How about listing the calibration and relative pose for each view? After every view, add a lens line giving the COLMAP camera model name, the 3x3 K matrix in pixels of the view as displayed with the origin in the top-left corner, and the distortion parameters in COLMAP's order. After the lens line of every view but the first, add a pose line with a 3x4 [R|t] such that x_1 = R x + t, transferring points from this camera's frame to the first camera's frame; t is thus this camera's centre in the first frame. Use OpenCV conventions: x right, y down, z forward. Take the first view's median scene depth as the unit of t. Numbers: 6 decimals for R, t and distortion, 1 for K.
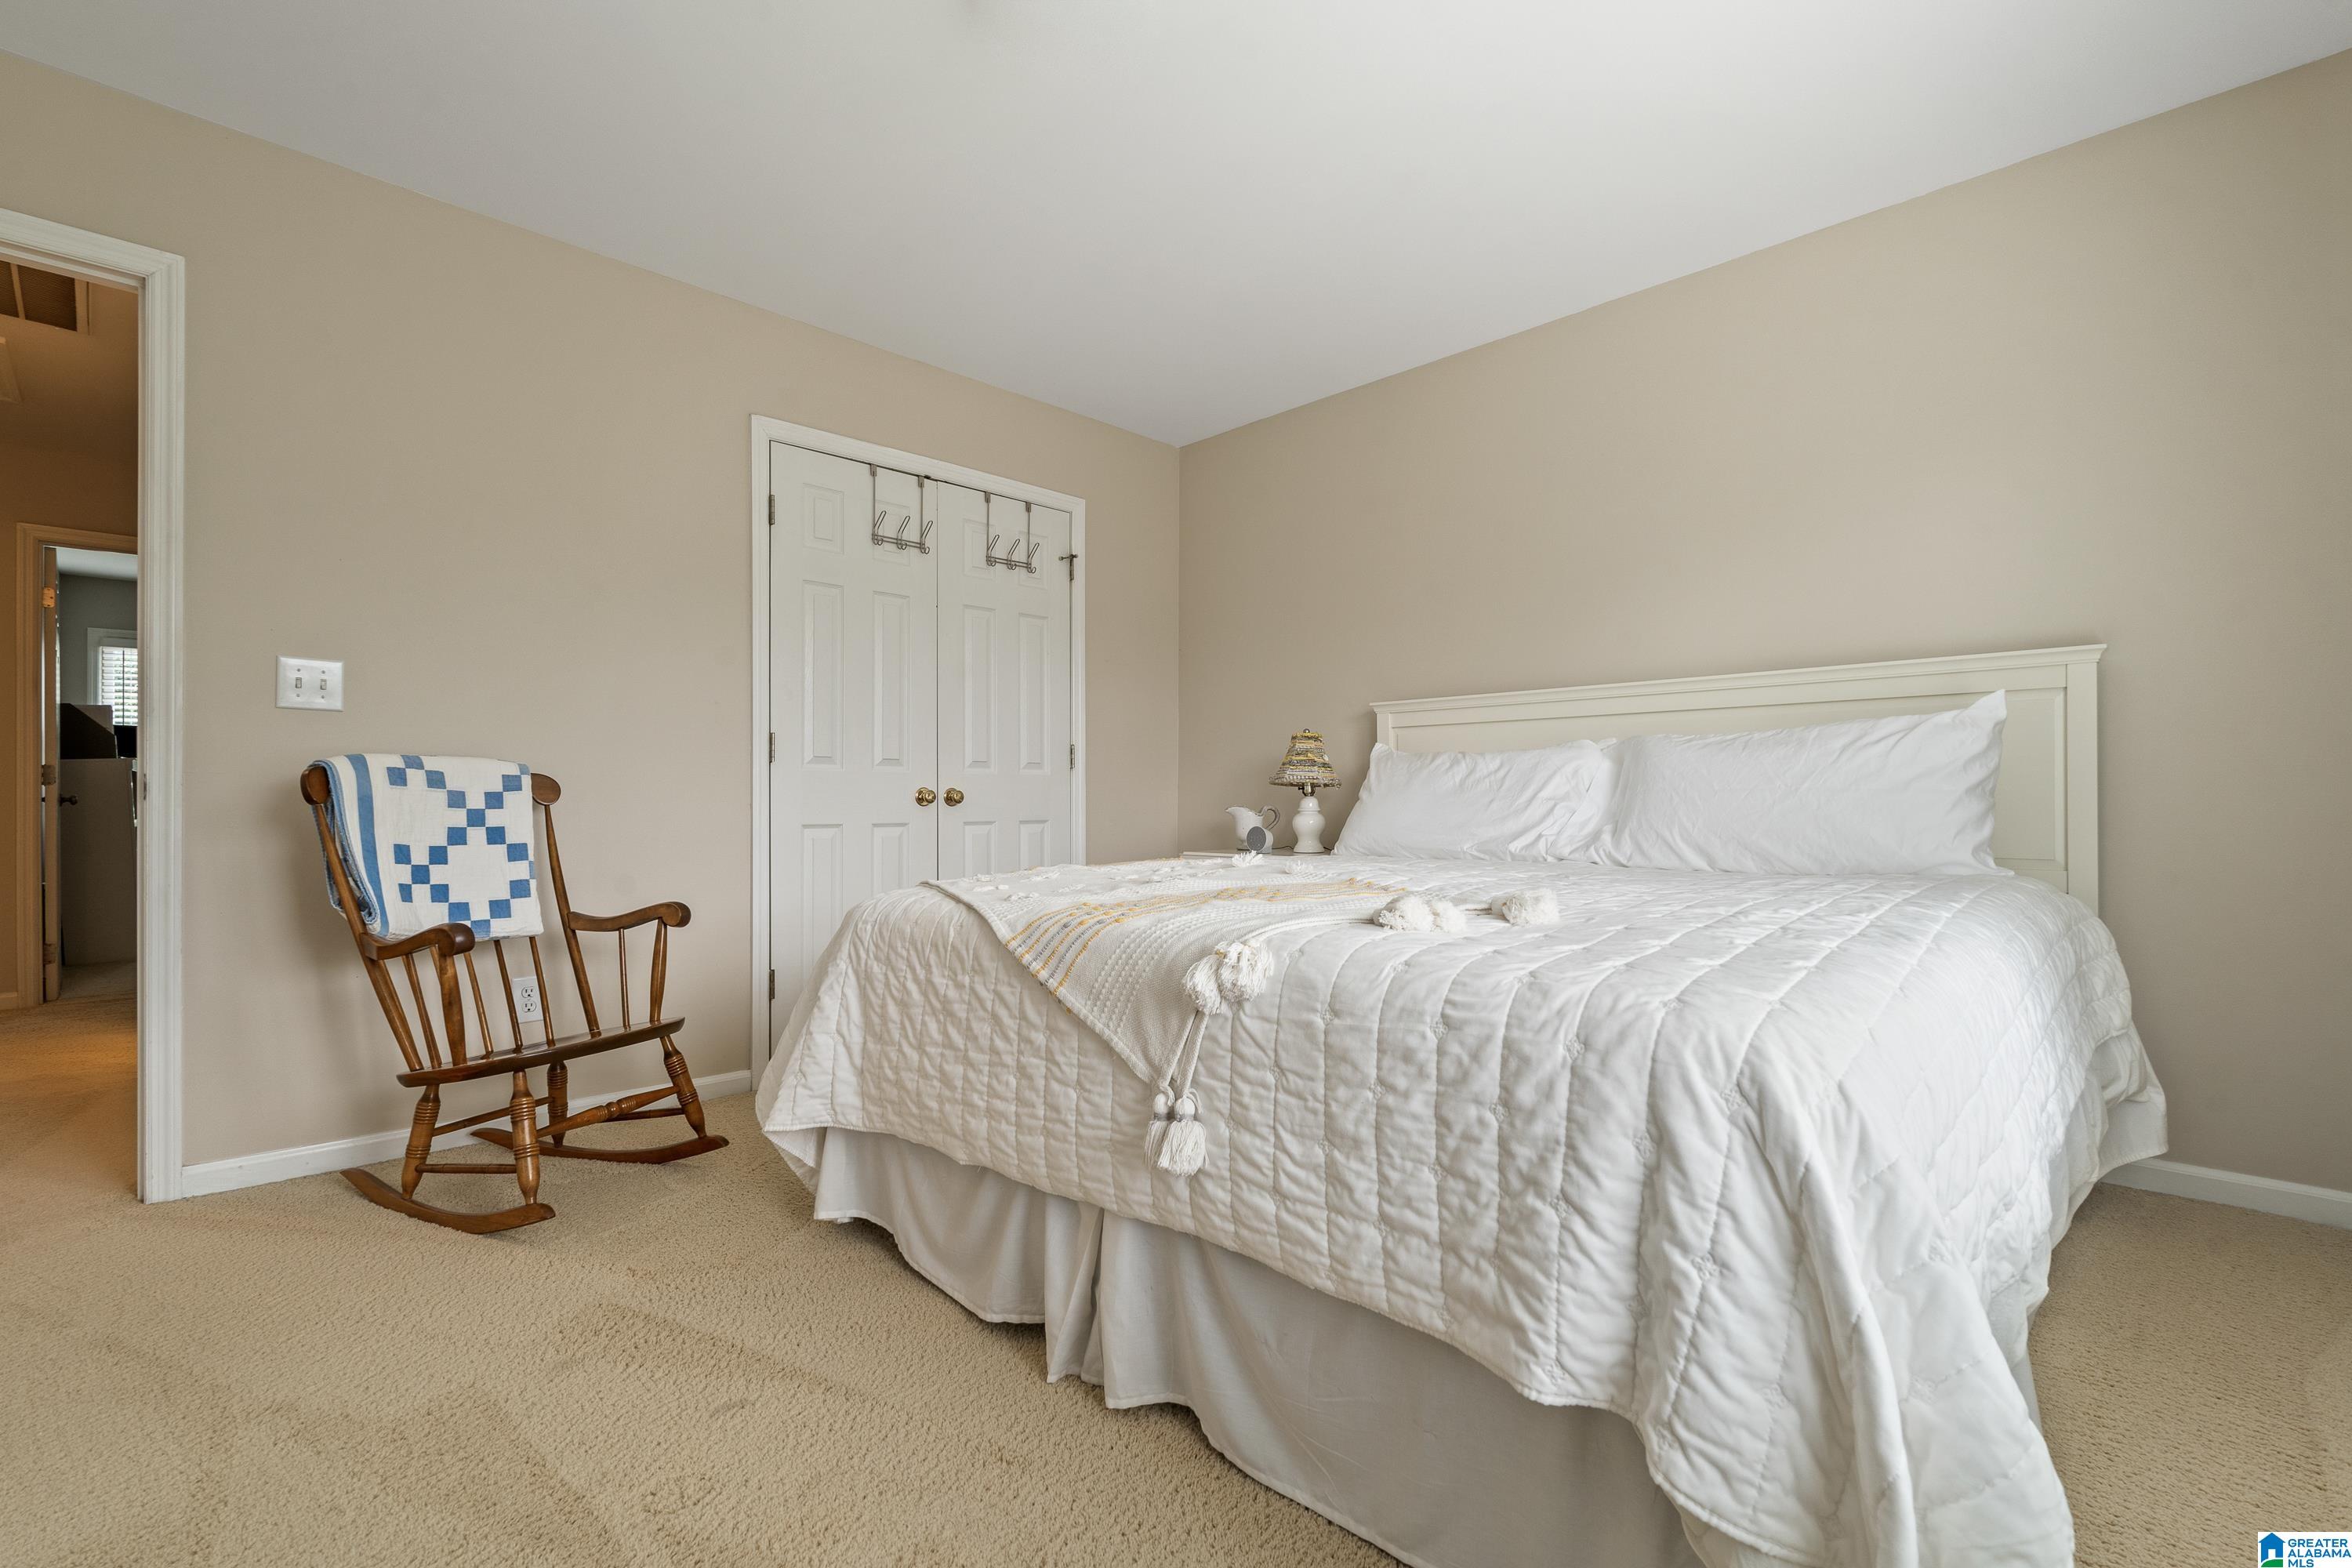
lens RADIAL K [[1063.8, 0, 1178.8], [0, 1063.8, 794.8], [0, 0, 1]] dist [0.000392, 0.000167]
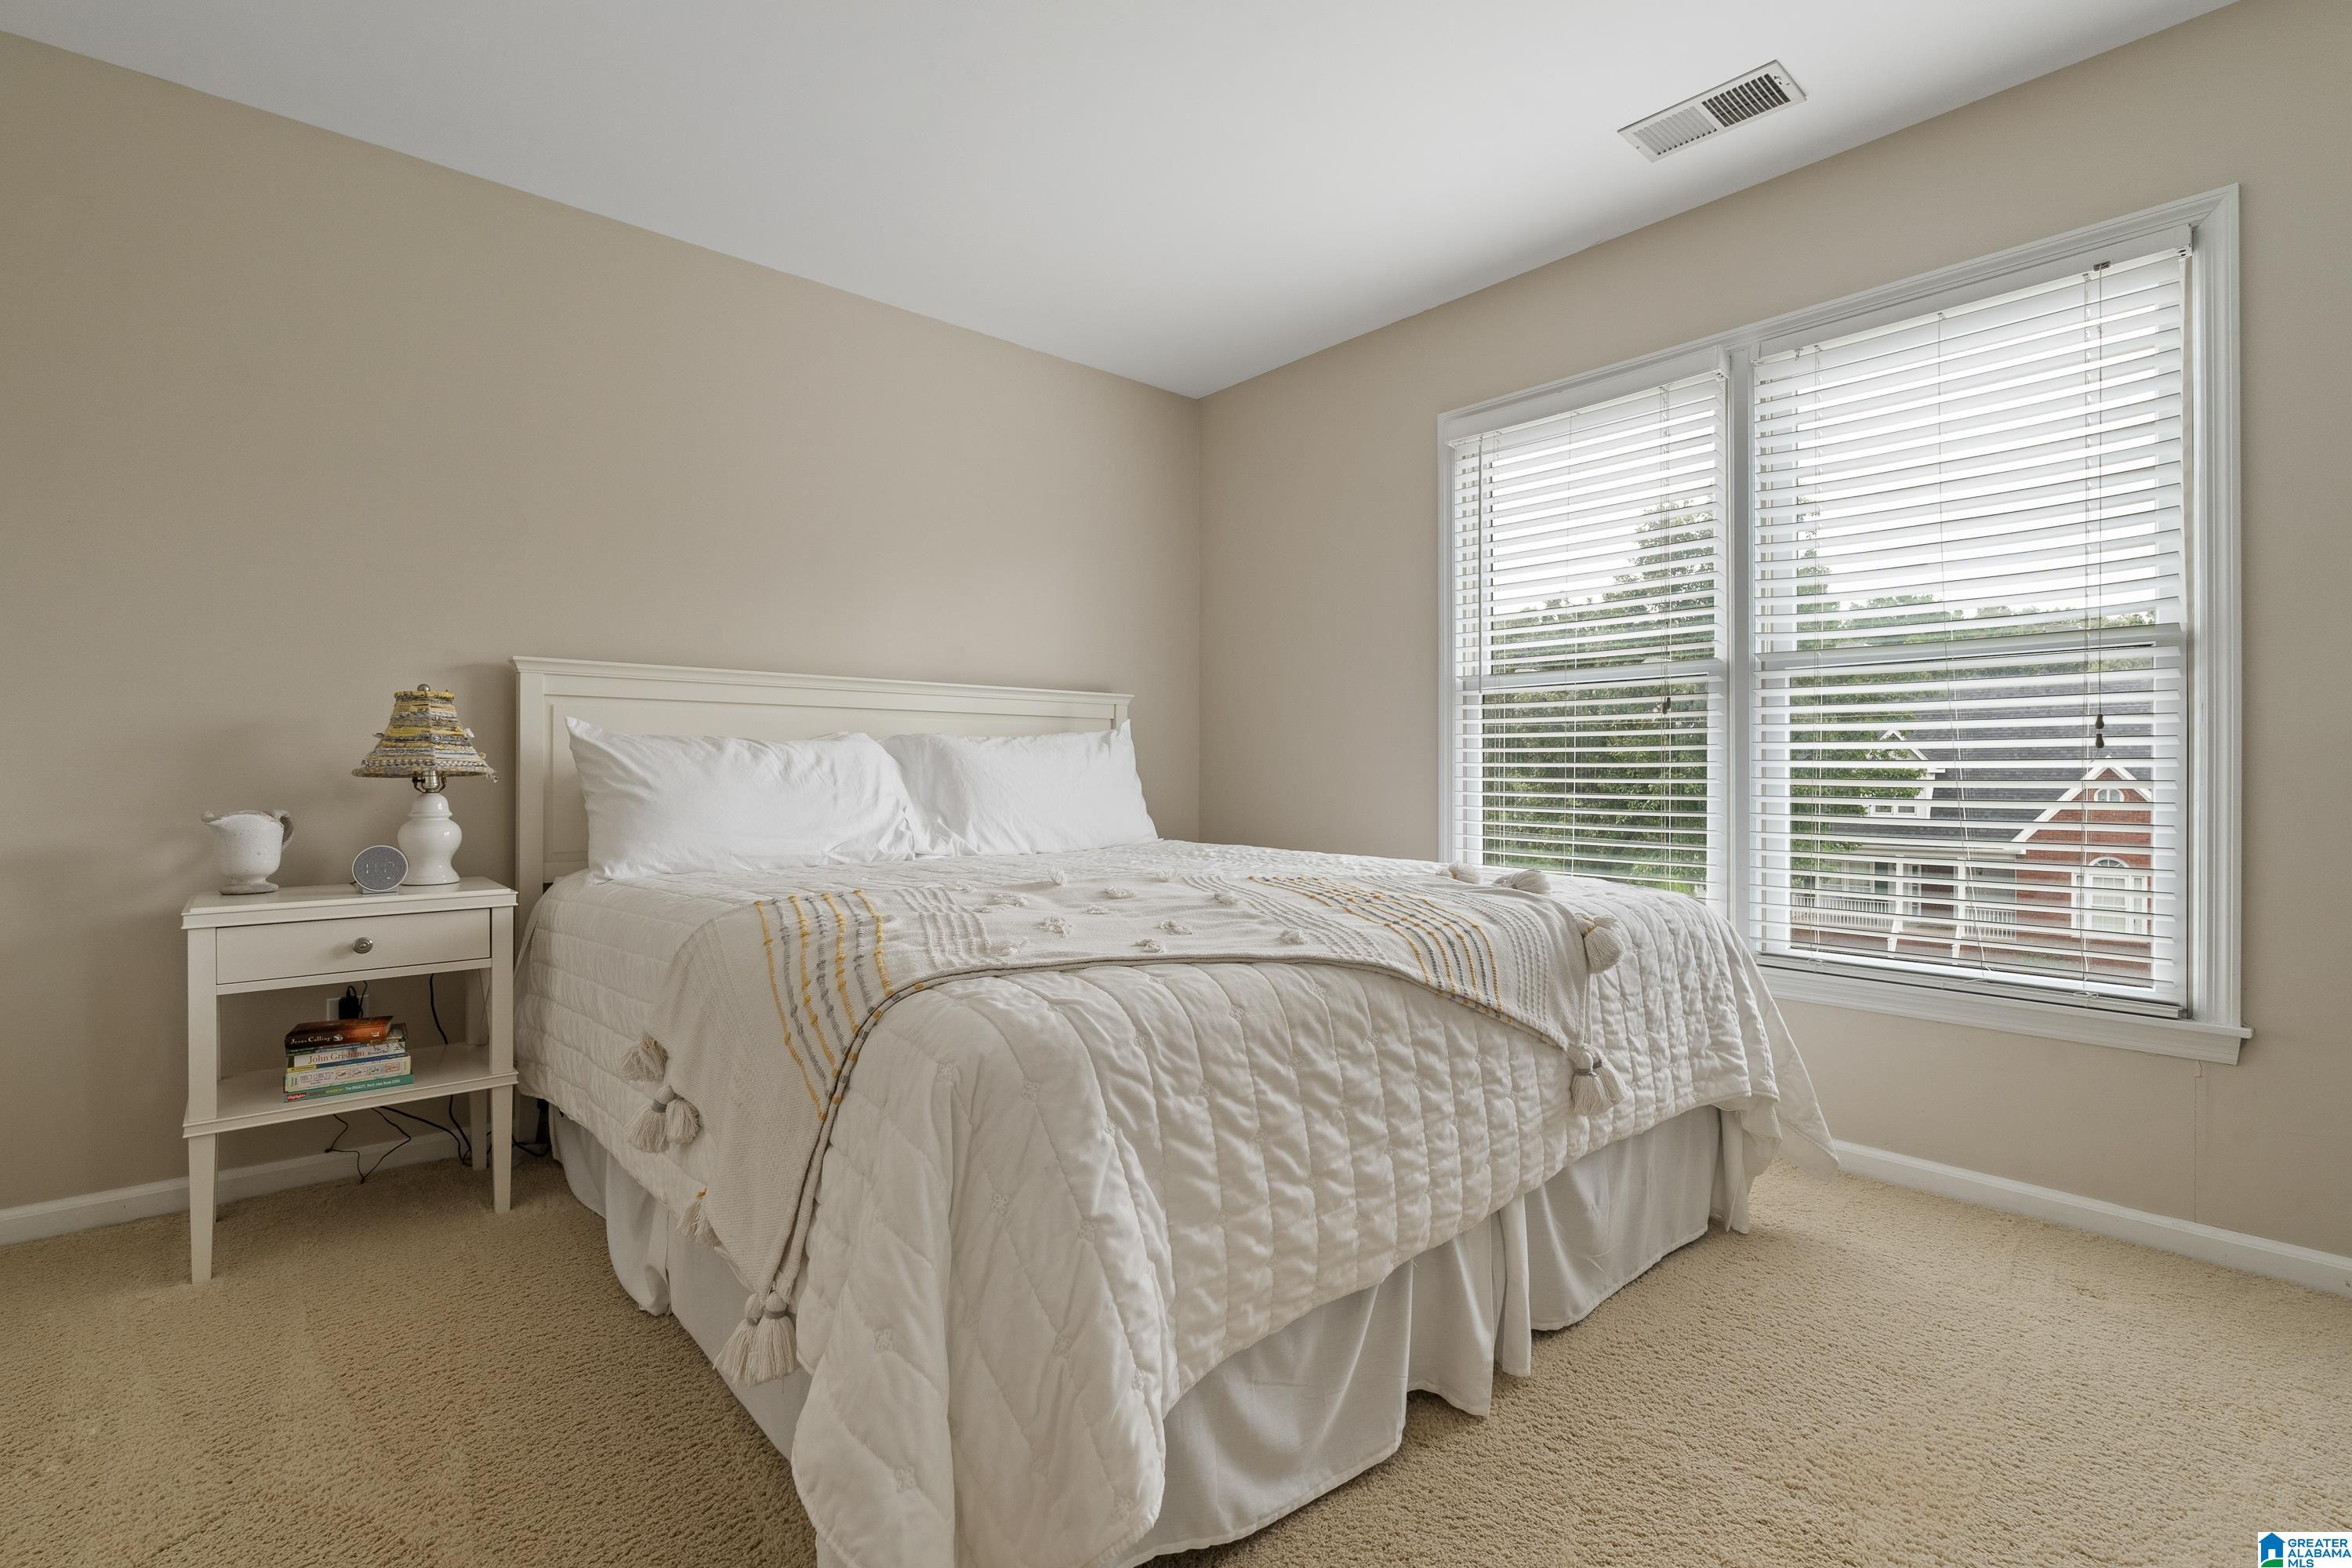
lens RADIAL K [[1063.8, 0, 1179.0], [0, 1063.8, 776.1], [0, 0, 1]] dist [0.000392, 0.000167]
pose [[0.062941, 0.001703, 0.998016, -0.943642], [-0.004744, 0.999988, -0.001407, -0.019515], [-0.998006, -0.004646, 0.062948, 1.050421]]
